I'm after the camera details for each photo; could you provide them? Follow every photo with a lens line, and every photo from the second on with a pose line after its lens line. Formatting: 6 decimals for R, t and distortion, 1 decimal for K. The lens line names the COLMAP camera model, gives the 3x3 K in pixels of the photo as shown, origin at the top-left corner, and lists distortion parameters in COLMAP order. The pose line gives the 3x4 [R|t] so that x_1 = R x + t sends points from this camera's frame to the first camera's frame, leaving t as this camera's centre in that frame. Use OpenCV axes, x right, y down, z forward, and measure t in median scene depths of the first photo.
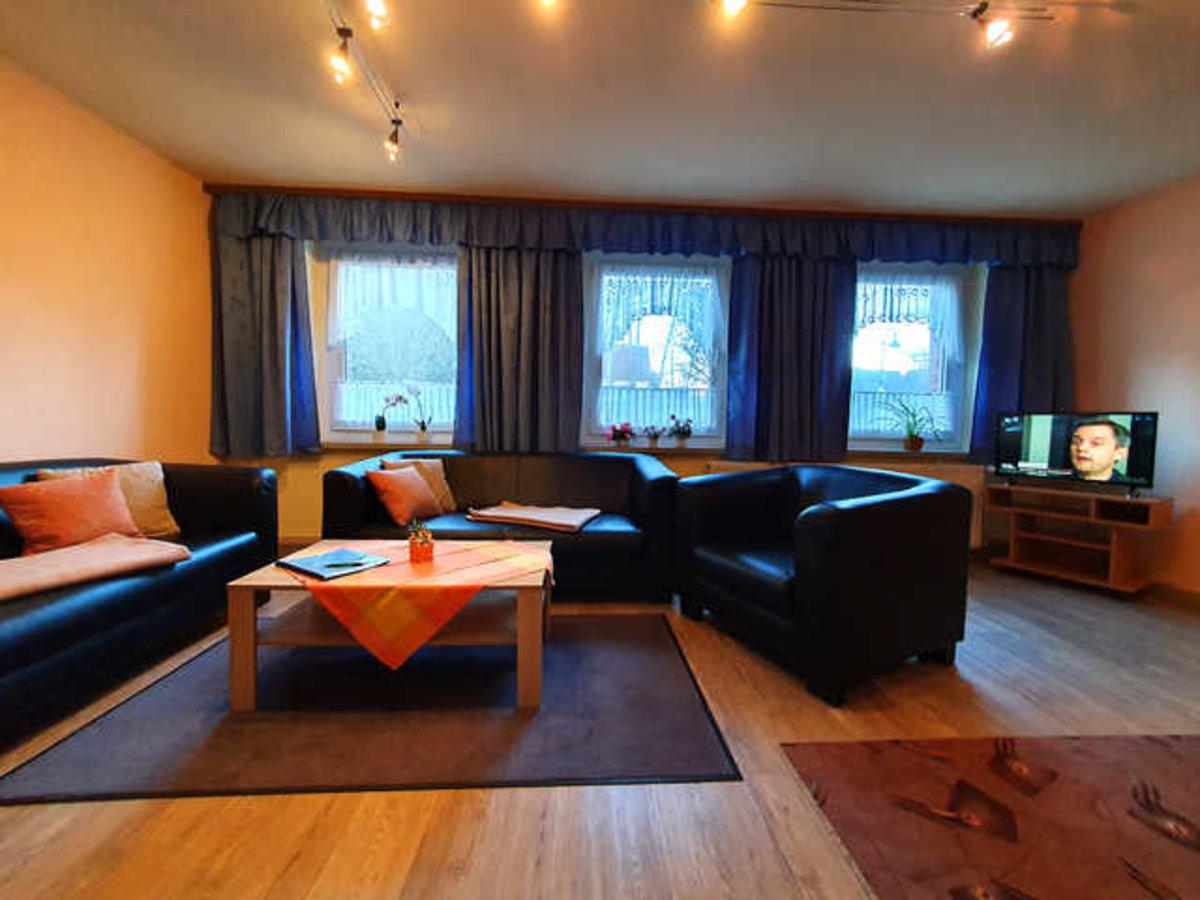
lens RADIAL K [[485.7, 0, 611.0], [0, 485.7, 454.4], [0, 0, 1]] dist [0.006529, 0.000867]
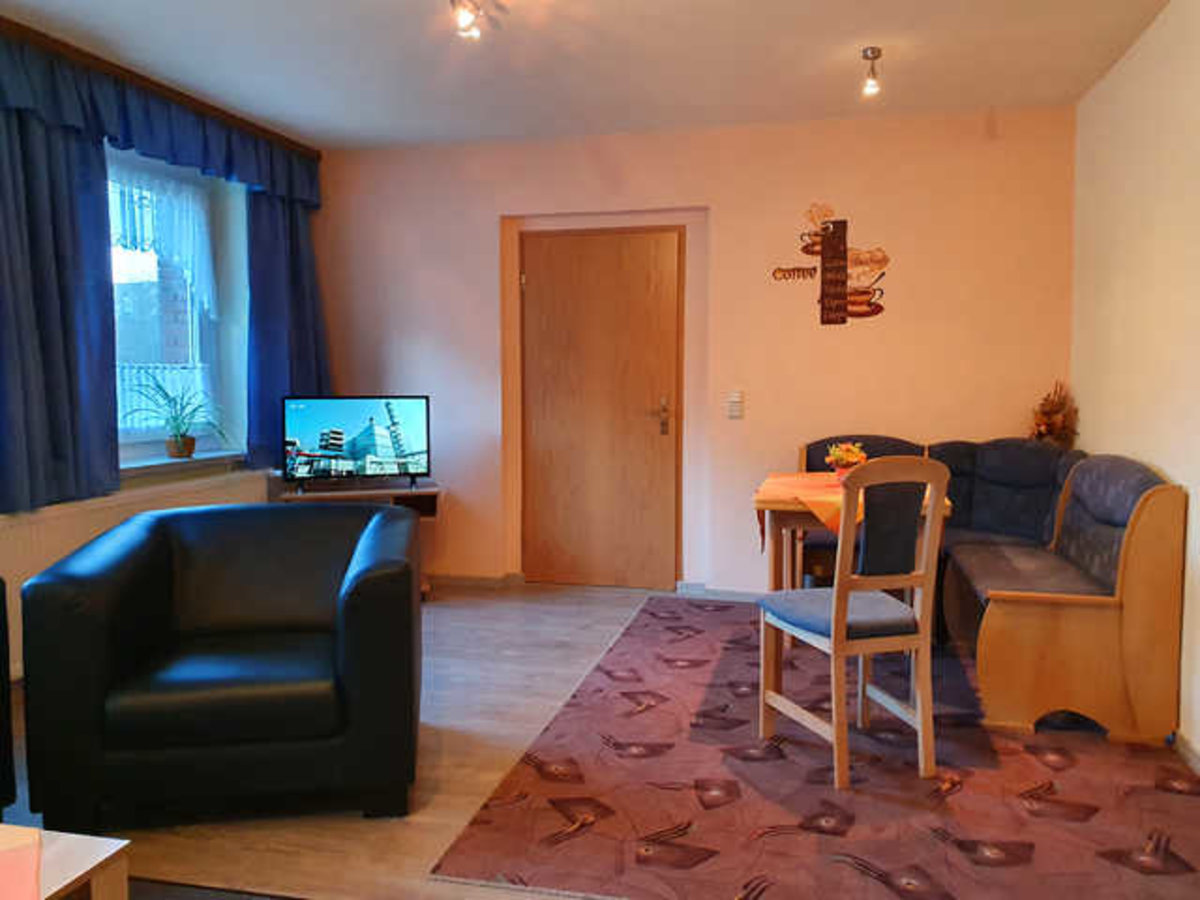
lens RADIAL K [[952.3, 0, 592.1], [0, 952.3, 455.8], [0, 0, 1]] dist [0.040174, -0.013174]
pose [[0.305919, -0.098966, 0.946900, -0.465215], [0.067672, 0.994327, 0.082059, -0.088498], [-0.949649, 0.038975, 0.310881, 0.116593]]
